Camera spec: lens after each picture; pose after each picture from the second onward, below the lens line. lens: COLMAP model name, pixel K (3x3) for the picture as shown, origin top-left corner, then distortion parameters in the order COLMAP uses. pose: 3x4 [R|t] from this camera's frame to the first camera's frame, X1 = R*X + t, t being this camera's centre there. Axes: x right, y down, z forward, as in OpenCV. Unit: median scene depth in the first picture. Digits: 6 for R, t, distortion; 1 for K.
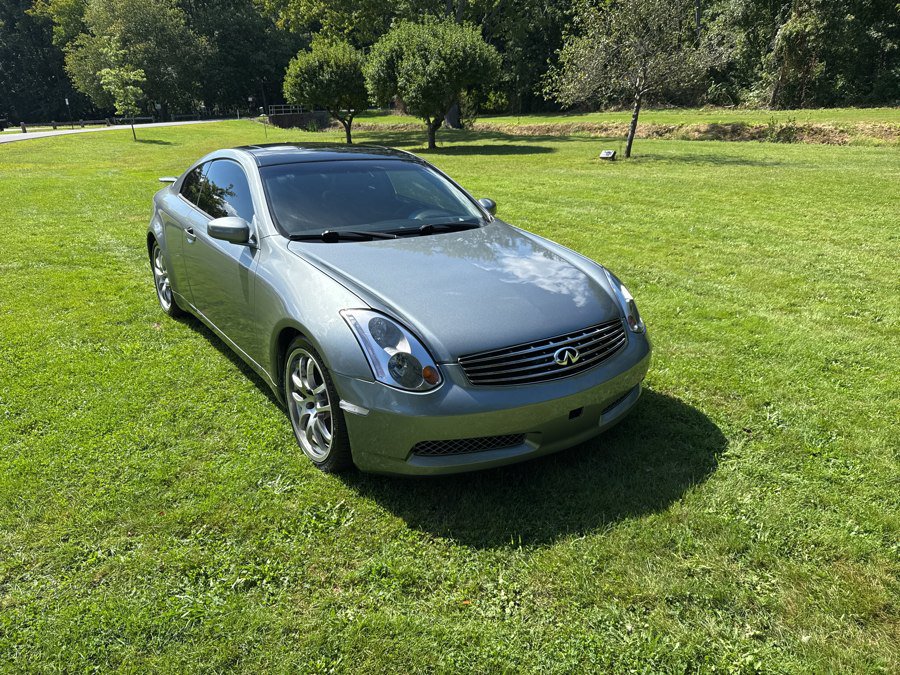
lens RADIAL K [[638.4, 0, 445.2], [0, 638.4, 336.8], [0, 0, 1]] dist [0.014198, -0.024229]
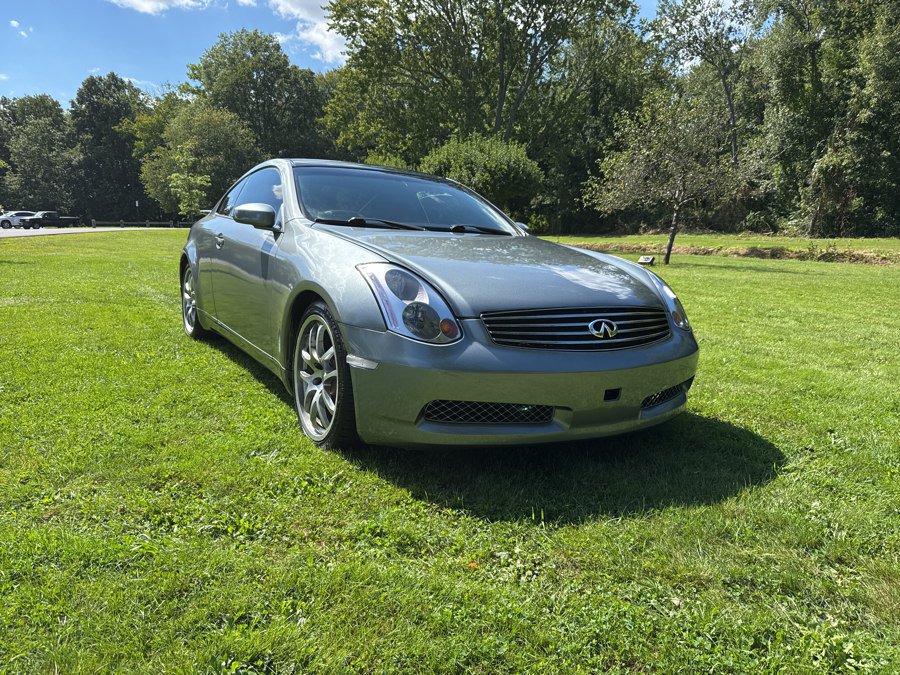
lens RADIAL K [[638.4, 0, 447.7], [0, 638.4, 337.5], [0, 0, 1]] dist [0.014198, -0.024229]
pose [[0.997119, 0.051755, -0.055452, 0.015759], [-0.060753, 0.982637, -0.175308, 0.141883], [0.045416, 0.178172, 0.982951, 0.073435]]
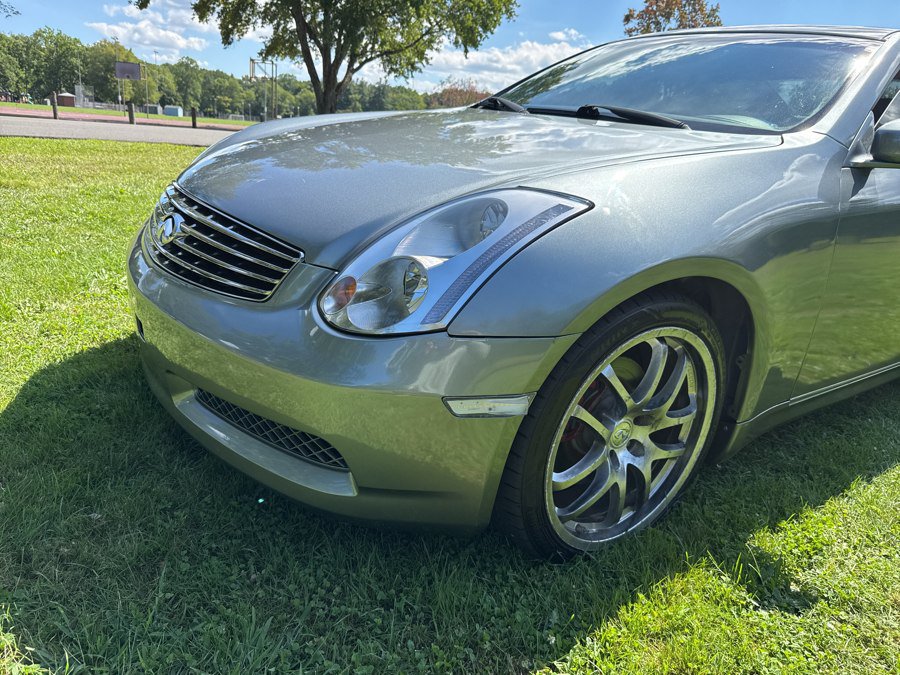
lens RADIAL K [[638.4, 0, 449.2], [0, 638.4, 342.6], [0, 0, 1]] dist [0.014198, -0.024229]
pose [[0.004273, 0.334584, -0.942356, 0.500224], [-0.416480, 0.857340, 0.302510, -0.103642], [0.909135, 0.391180, 0.143011, 0.788281]]
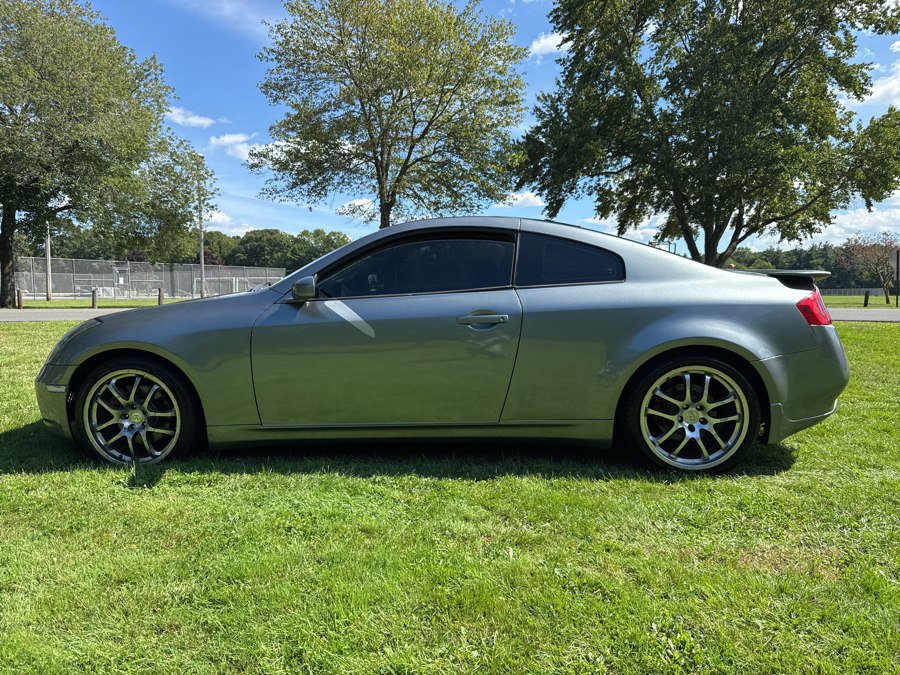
lens RADIAL K [[644.9, 0, 450.7], [0, 644.9, 337.6], [0, 0, 1]] dist [0.012210, -0.027110]
pose [[-0.614398, 0.082562, -0.784665, 0.586183], [-0.252903, 0.921427, 0.294977, -0.427537], [0.747366, 0.379678, -0.545243, 1.624062]]
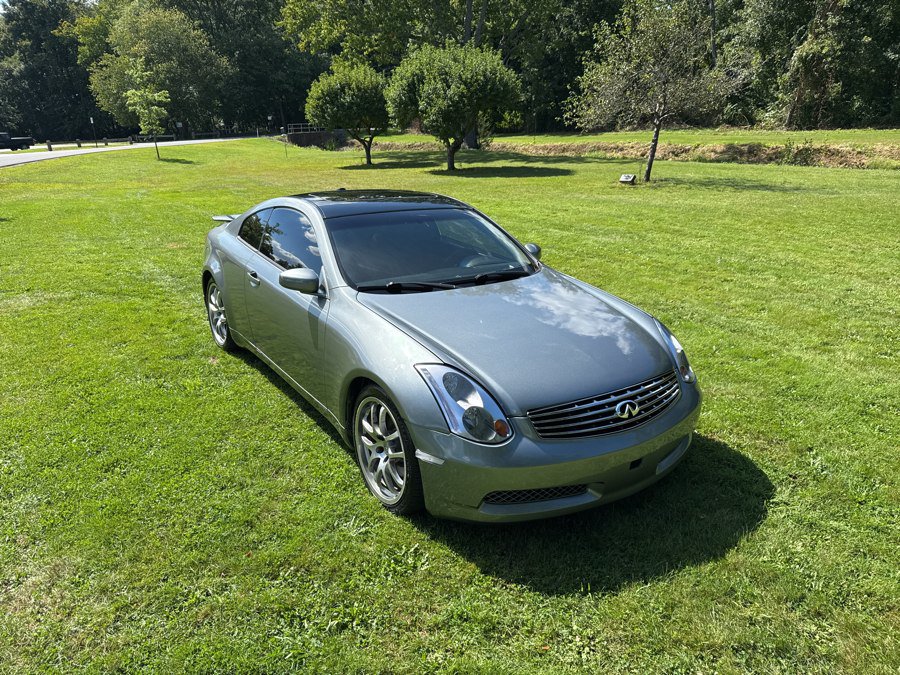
lens RADIAL K [[638.4, 0, 445.3], [0, 638.4, 335.6], [0, 0, 1]] dist [0.014198, -0.024229]
pose [[0.999793, 0.007783, -0.018790, -0.061536], [-0.008251, 0.999654, -0.024970, -0.042107], [0.018589, 0.025120, 0.999512, -0.047234]]
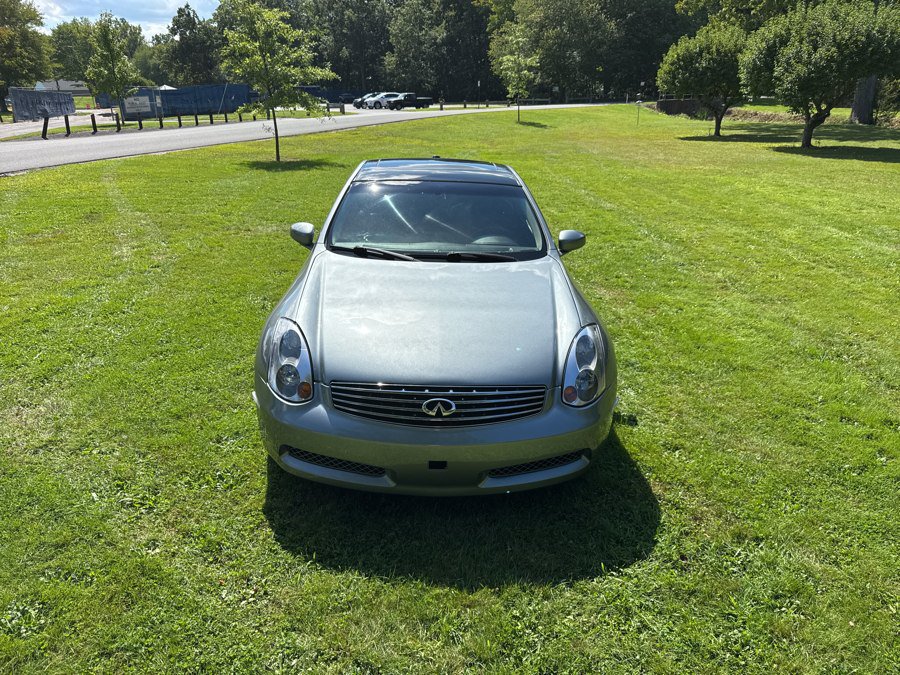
lens RADIAL K [[638.4, 0, 449.5], [0, 638.4, 337.4], [0, 0, 1]] dist [0.014198, -0.024229]
pose [[0.838156, 0.213520, -0.501901, 0.457536], [-0.200484, 0.976378, 0.080571, -0.108081], [0.507248, 0.033092, 0.861164, 0.092335]]
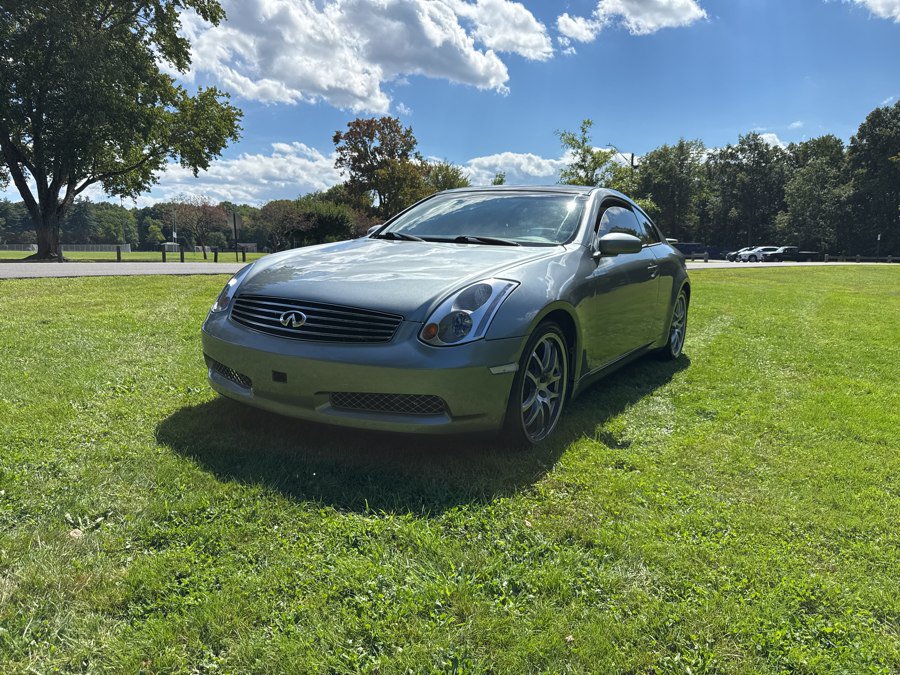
lens RADIAL K [[638.4, 0, 450.4], [0, 638.4, 335.1], [0, 0, 1]] dist [0.014198, -0.024229]
pose [[0.411093, 0.148181, -0.899469, 0.800748], [-0.333461, 0.942759, 0.002907, -0.020981], [0.848414, 0.298743, 0.436974, 0.518917]]
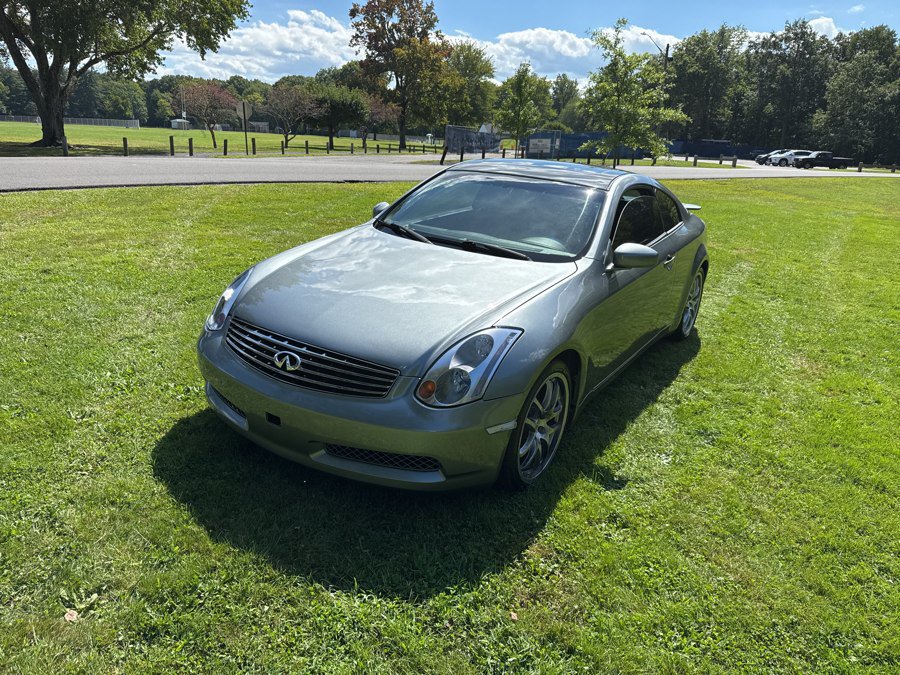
lens RADIAL K [[638.4, 0, 454.5], [0, 638.4, 334.0], [0, 0, 1]] dist [0.014198, -0.024229]
pose [[0.389093, 0.313786, -0.866109, 0.748277], [-0.368919, 0.914588, 0.165616, -0.175276], [0.844100, 0.255084, 0.471621, 0.496666]]
